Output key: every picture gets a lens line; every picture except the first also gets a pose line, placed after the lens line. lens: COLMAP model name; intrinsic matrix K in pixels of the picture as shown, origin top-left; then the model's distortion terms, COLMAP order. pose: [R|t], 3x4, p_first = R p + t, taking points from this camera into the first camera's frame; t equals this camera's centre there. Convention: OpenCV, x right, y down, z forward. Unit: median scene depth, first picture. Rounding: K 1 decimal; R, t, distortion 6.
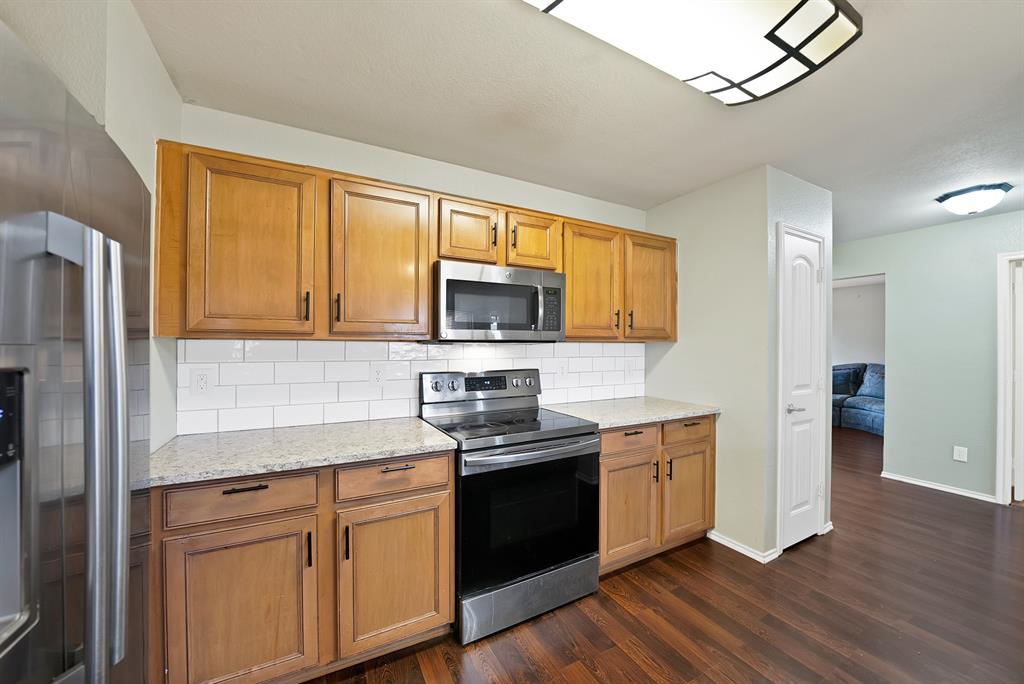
lens RADIAL K [[365.3, 0, 507.7], [0, 365.3, 344.0], [0, 0, 1]] dist [-0.018483, -0.000147]
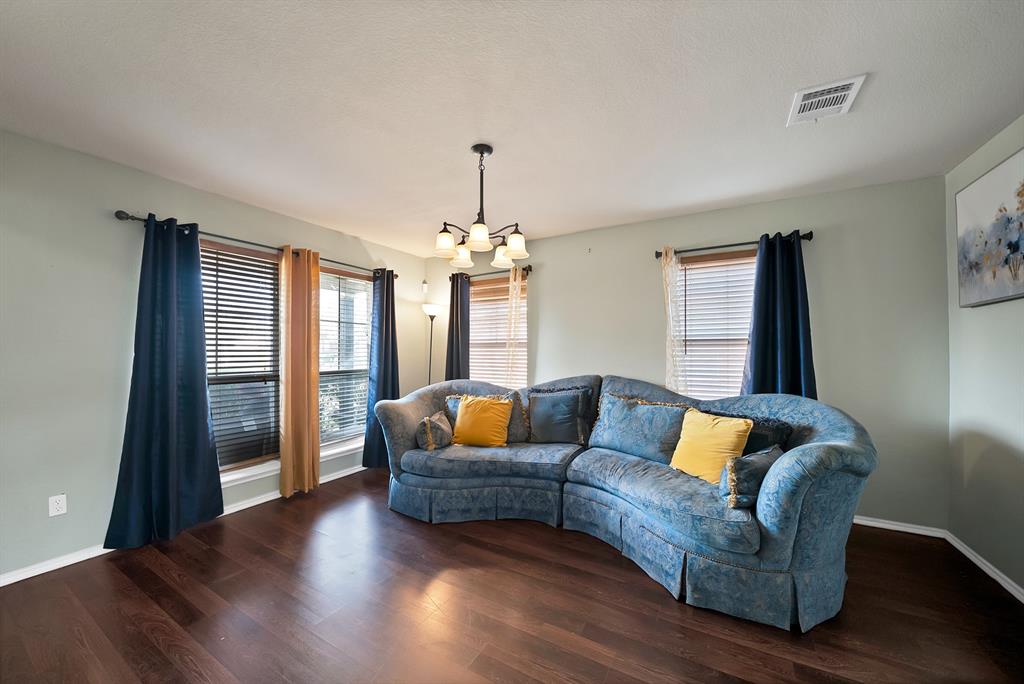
lens RADIAL K [[365.3, 0, 510.2], [0, 365.3, 346.1], [0, 0, 1]] dist [-0.018483, -0.000147]
pose [[0.838991, -0.001407, 0.544143, 0.638691], [0.005653, 0.999965, -0.006130, 0.014377], [-0.544115, 0.008219, 0.838970, 0.667291]]
